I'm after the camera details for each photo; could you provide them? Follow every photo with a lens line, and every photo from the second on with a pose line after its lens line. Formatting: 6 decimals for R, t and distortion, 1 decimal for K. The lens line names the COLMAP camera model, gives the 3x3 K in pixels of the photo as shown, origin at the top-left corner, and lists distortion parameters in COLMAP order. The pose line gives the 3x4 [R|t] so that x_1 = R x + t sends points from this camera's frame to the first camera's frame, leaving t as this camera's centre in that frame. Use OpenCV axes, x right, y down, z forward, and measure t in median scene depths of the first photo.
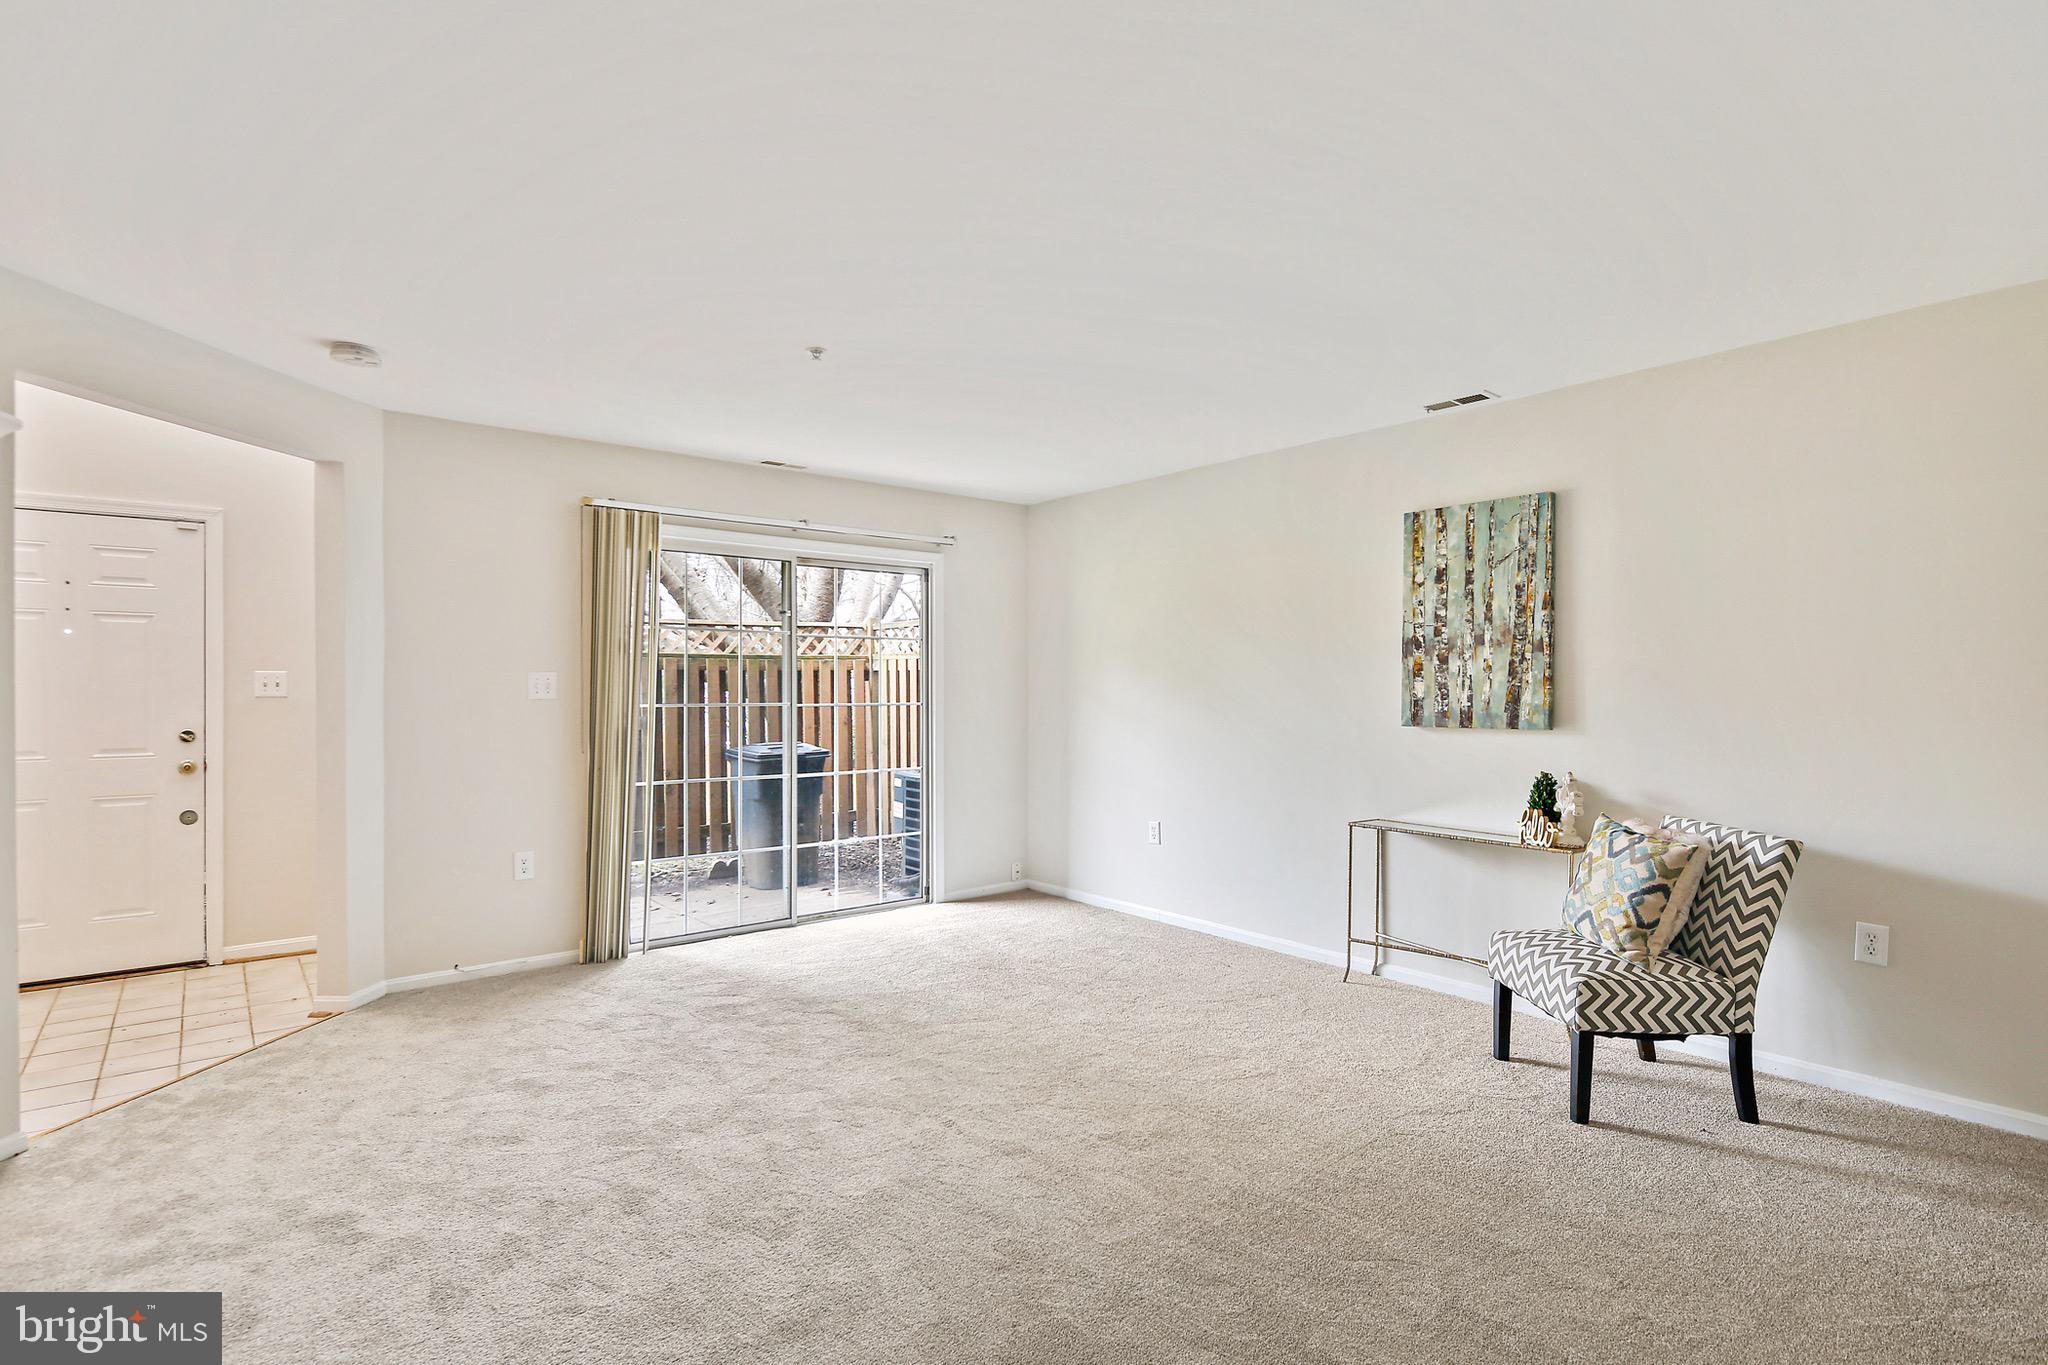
lens RADIAL K [[1000.8, 0, 1025.7], [0, 1000.8, 688.6], [0, 0, 1]] dist [0.005037, -0.003281]
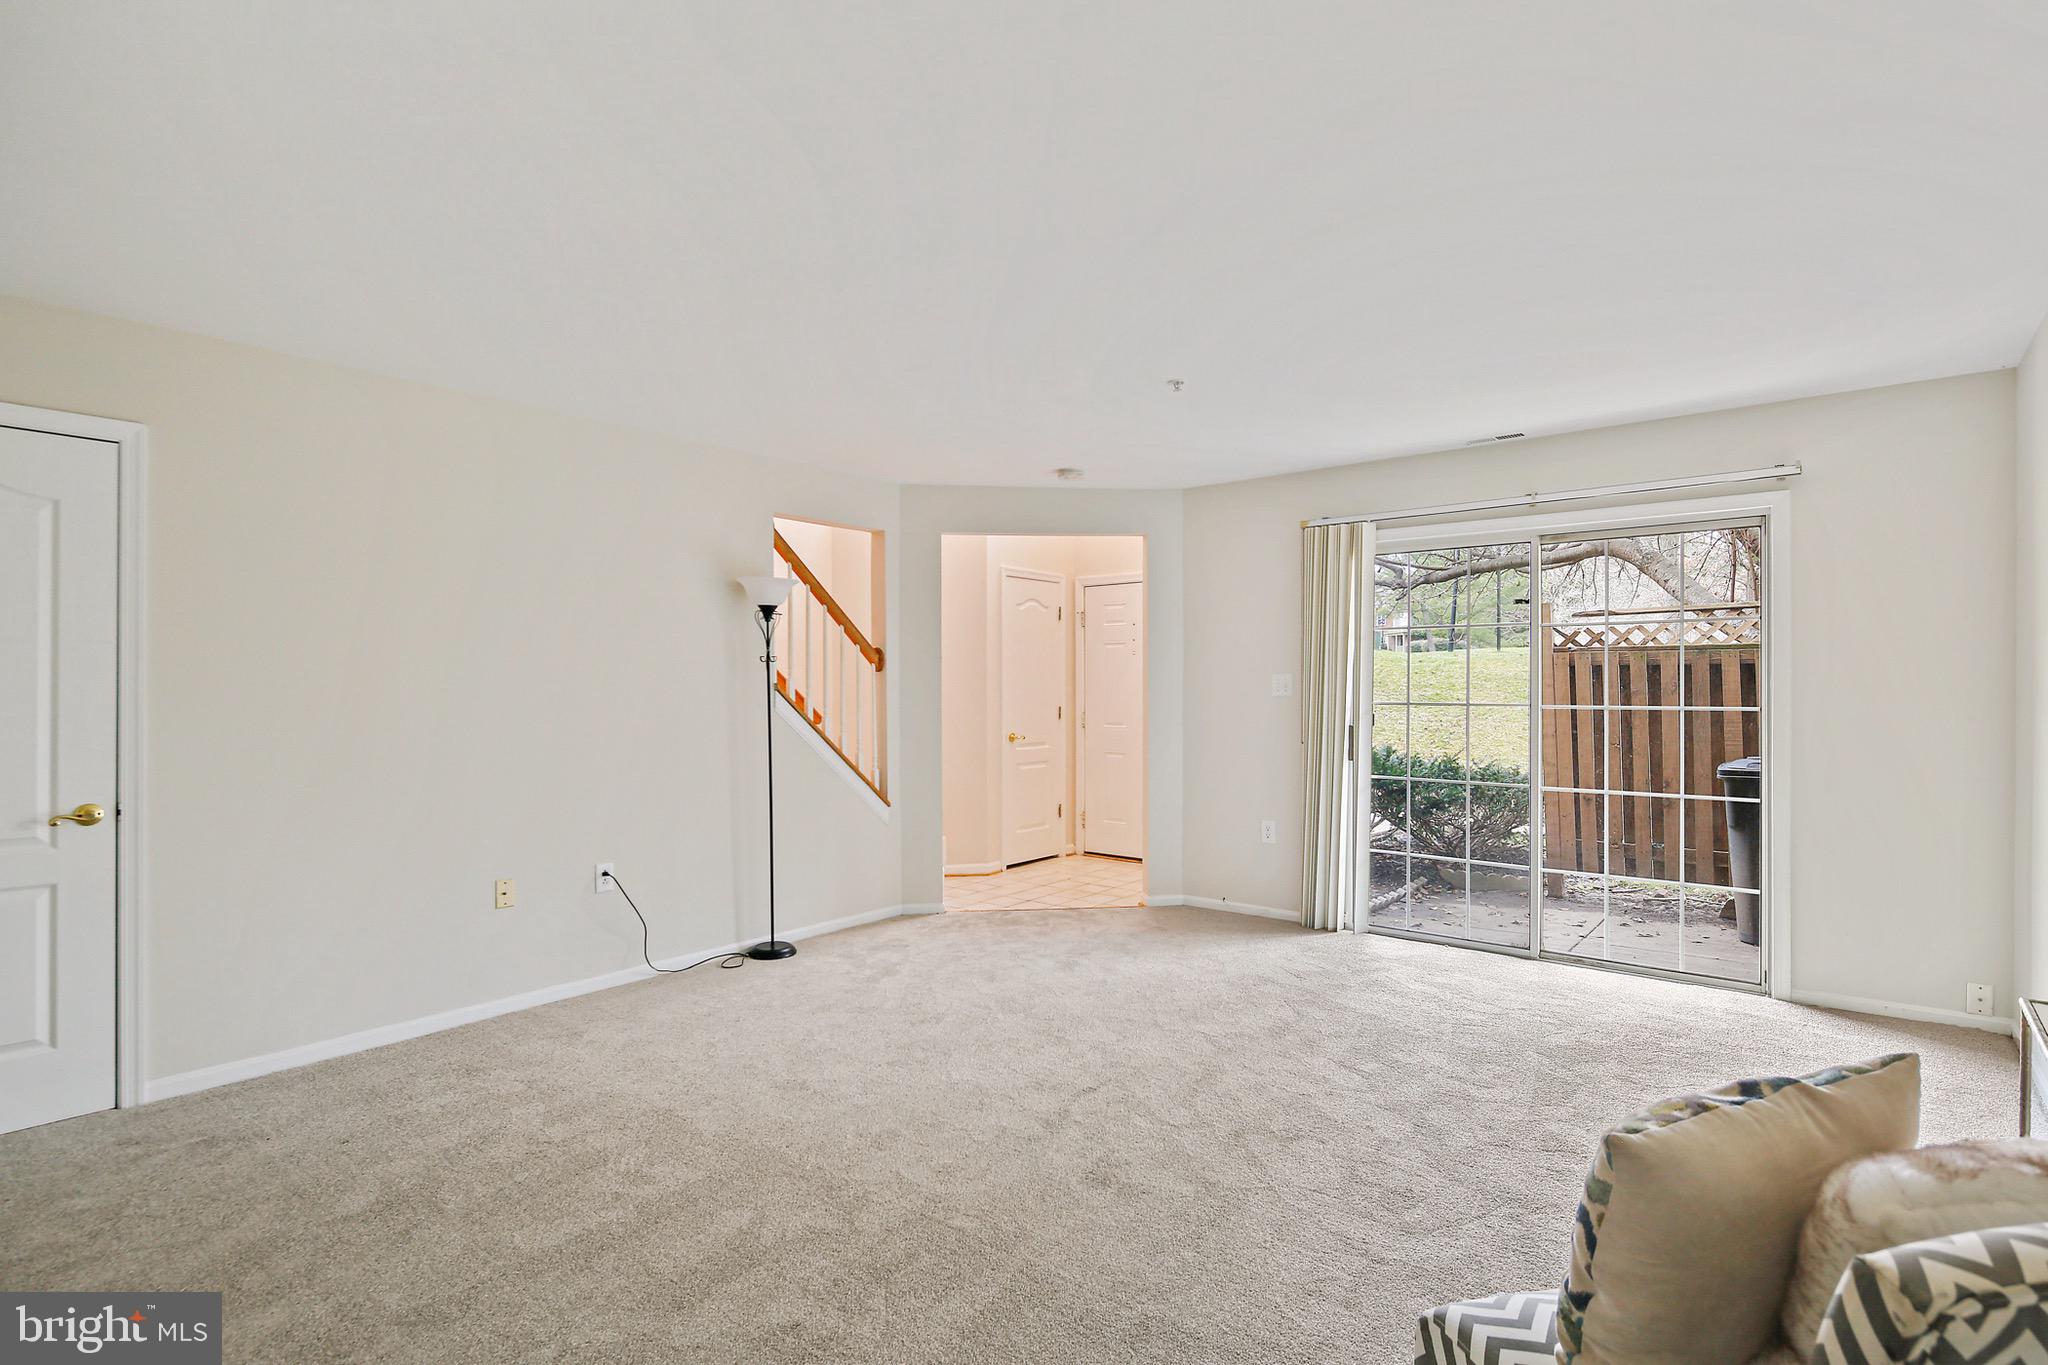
lens RADIAL K [[1000.8, 0, 1029.5], [0, 1000.8, 685.3], [0, 0, 1]] dist [0.005037, -0.003281]
pose [[0.204086, 0.000981, -0.978953, 0.615275], [0.000371, 0.999999, 0.001080, -0.003441], [0.978953, -0.000583, 0.204085, 0.451451]]
